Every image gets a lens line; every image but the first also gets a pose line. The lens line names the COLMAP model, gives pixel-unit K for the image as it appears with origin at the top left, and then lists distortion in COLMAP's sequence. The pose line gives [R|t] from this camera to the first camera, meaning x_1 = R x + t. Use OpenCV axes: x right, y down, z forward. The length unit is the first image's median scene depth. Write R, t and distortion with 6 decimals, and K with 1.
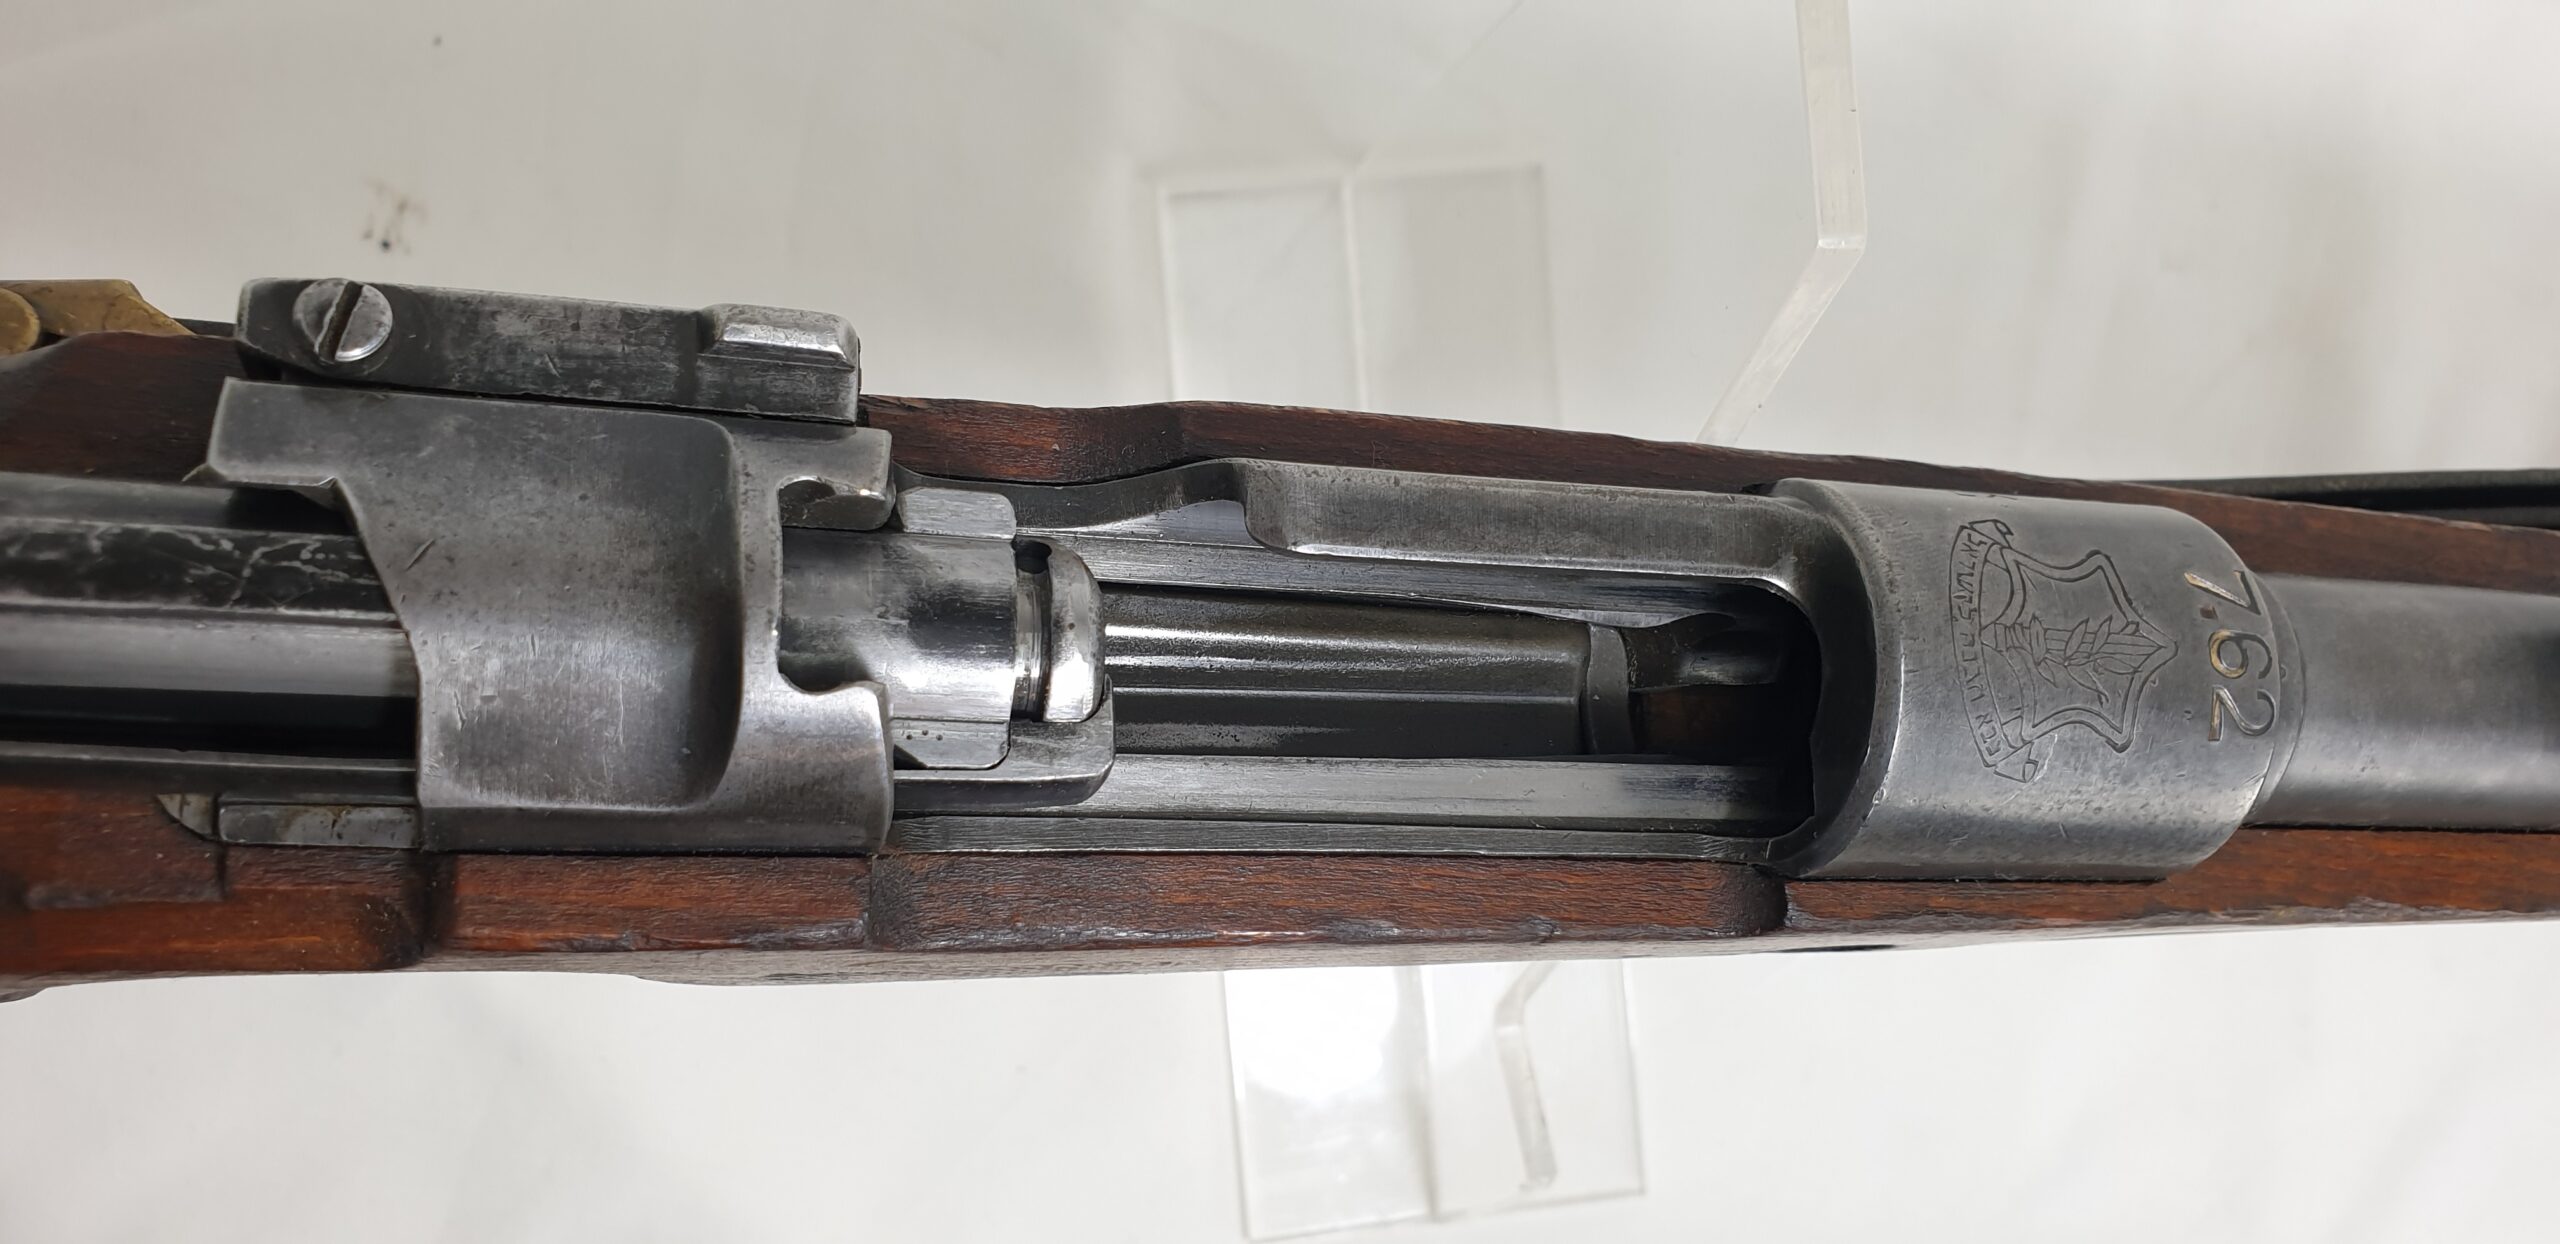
lens RADIAL K [[1984.1, 0, 1277.4], [0, 1984.1, 626.8], [0, 0, 1]] dist [0.004571, -0.019167]
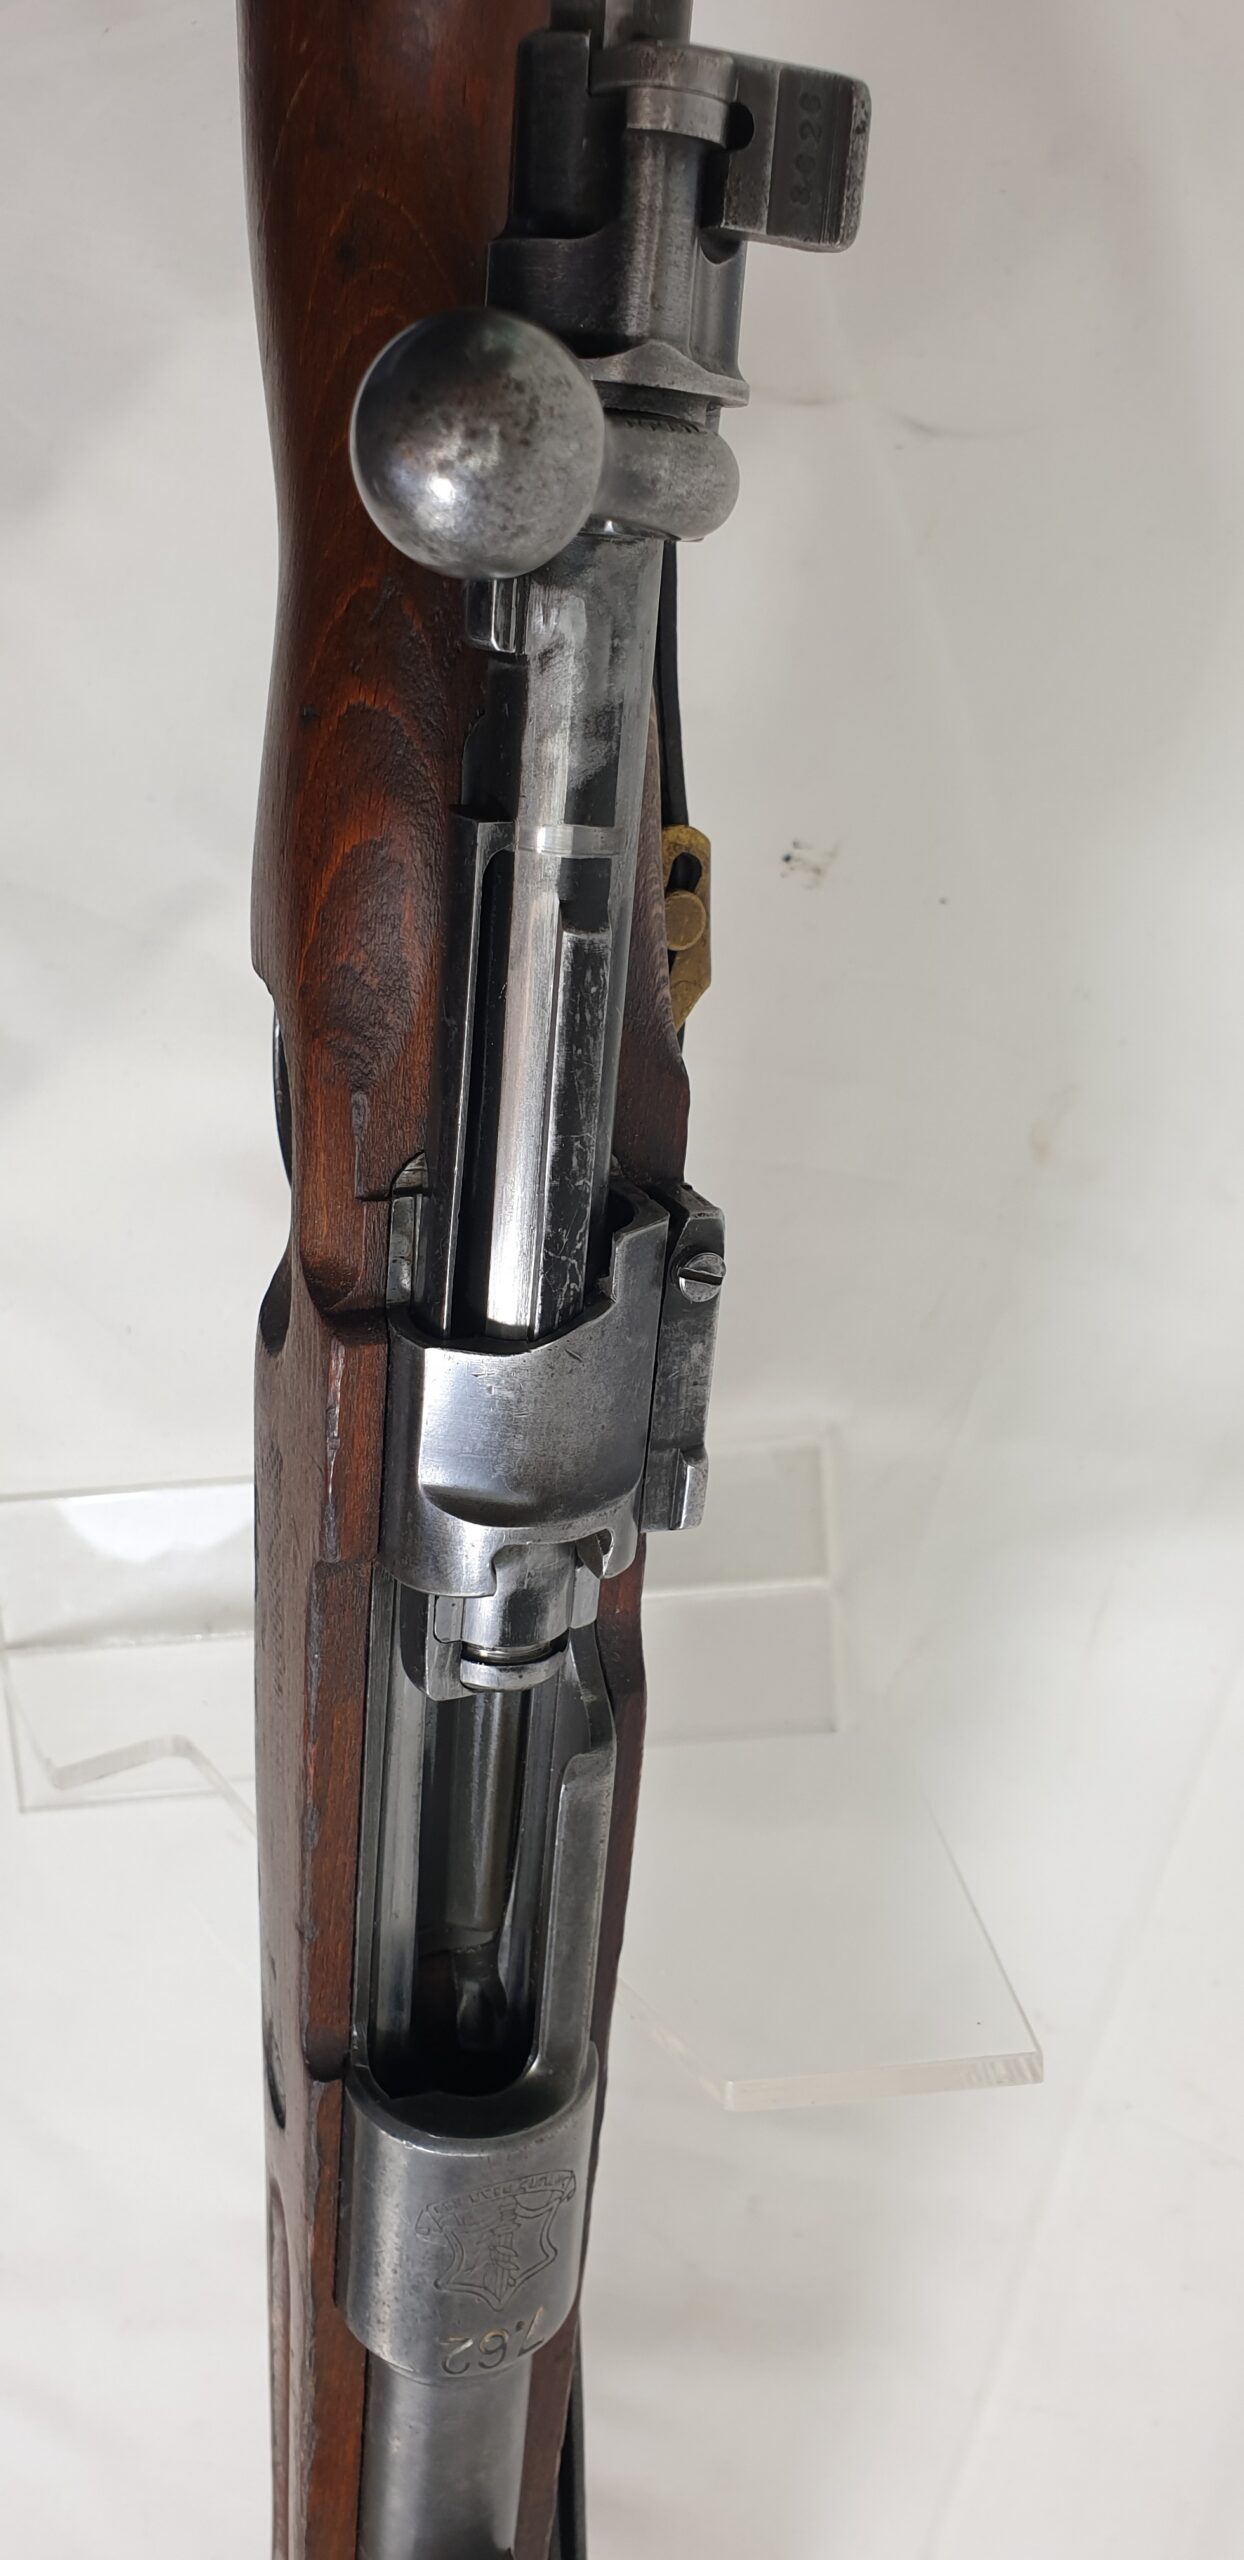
lens RADIAL K [[1984.1, 0, 628.6], [0, 1984.1, 1279.7], [0, 0, 1]] dist [0.004571, -0.019167]
pose [[0.011997, 0.999096, 0.040795, -0.462352], [-0.985203, 0.018786, -0.170360, 0.172222], [-0.170973, -0.038147, 0.984537, -0.586931]]
